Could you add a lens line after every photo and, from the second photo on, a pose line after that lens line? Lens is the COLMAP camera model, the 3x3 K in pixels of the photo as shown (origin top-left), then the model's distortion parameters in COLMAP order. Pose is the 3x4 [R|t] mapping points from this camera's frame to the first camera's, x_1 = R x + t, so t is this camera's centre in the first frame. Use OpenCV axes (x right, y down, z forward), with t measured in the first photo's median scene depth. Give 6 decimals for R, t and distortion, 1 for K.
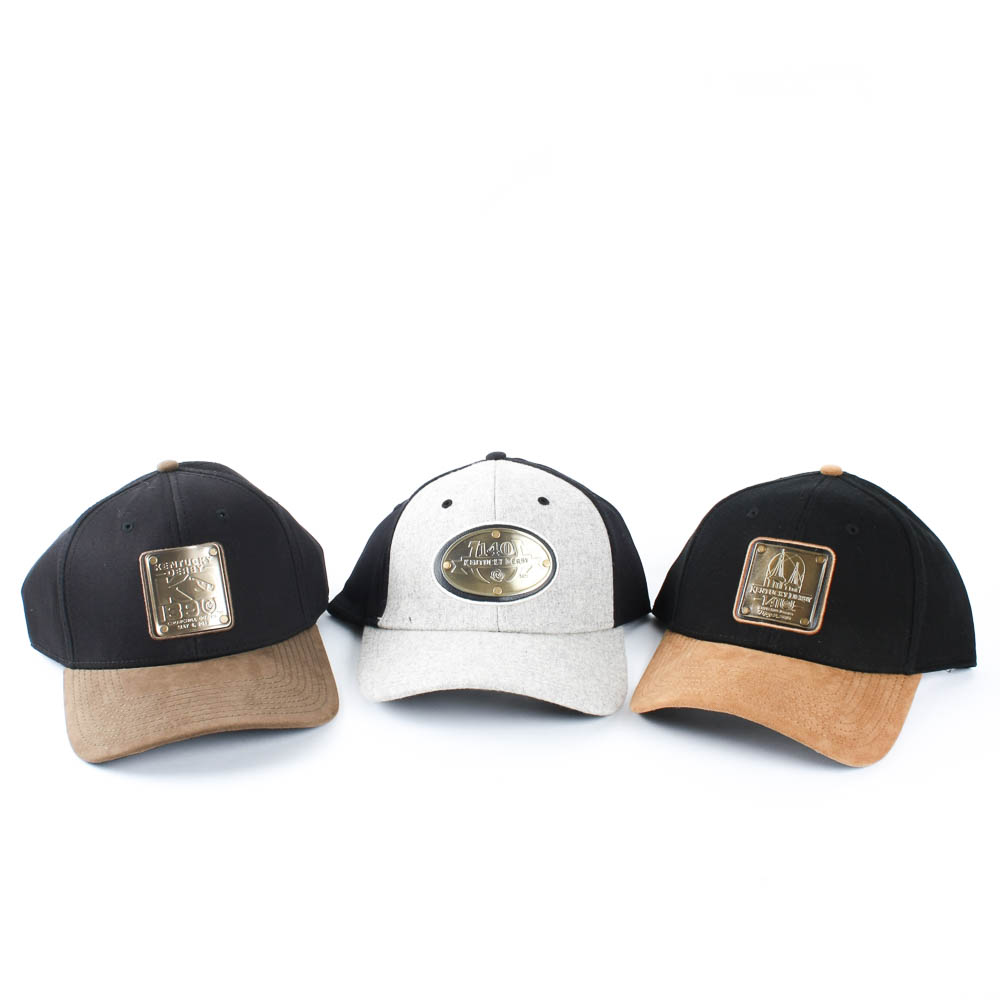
lens RADIAL K [[1265.0, 0, 500.0], [0, 1265.0, 500.0], [0, 0, 1]] dist [-0.131725, 0.001002]
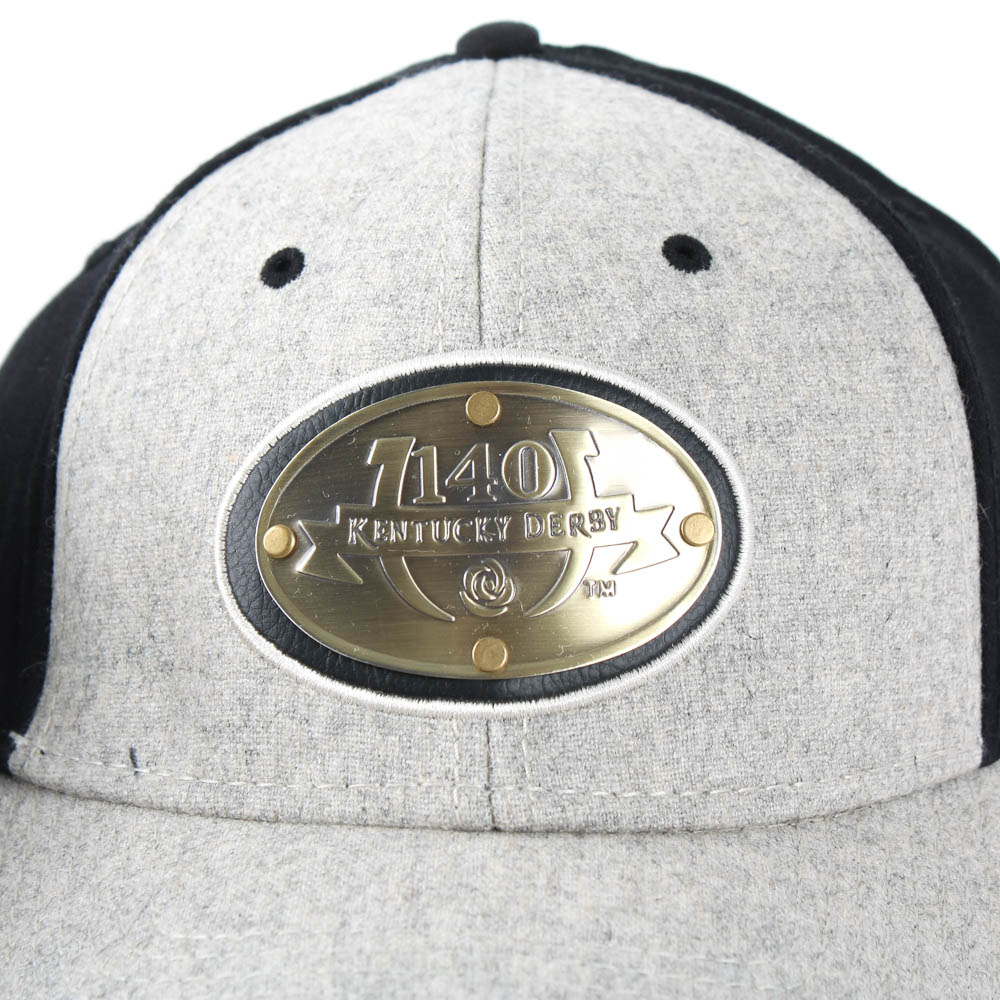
lens RADIAL K [[3583.9, 0, 500.0], [0, 3583.9, 500.0], [0, 0, 1]] dist [0.071096, -0.657858]
pose [[0.999212, -0.007451, -0.038979, 0.026395], [0.013230, 0.988568, 0.150192, -0.057319], [0.037414, -0.150590, 0.987888, 0.343268]]
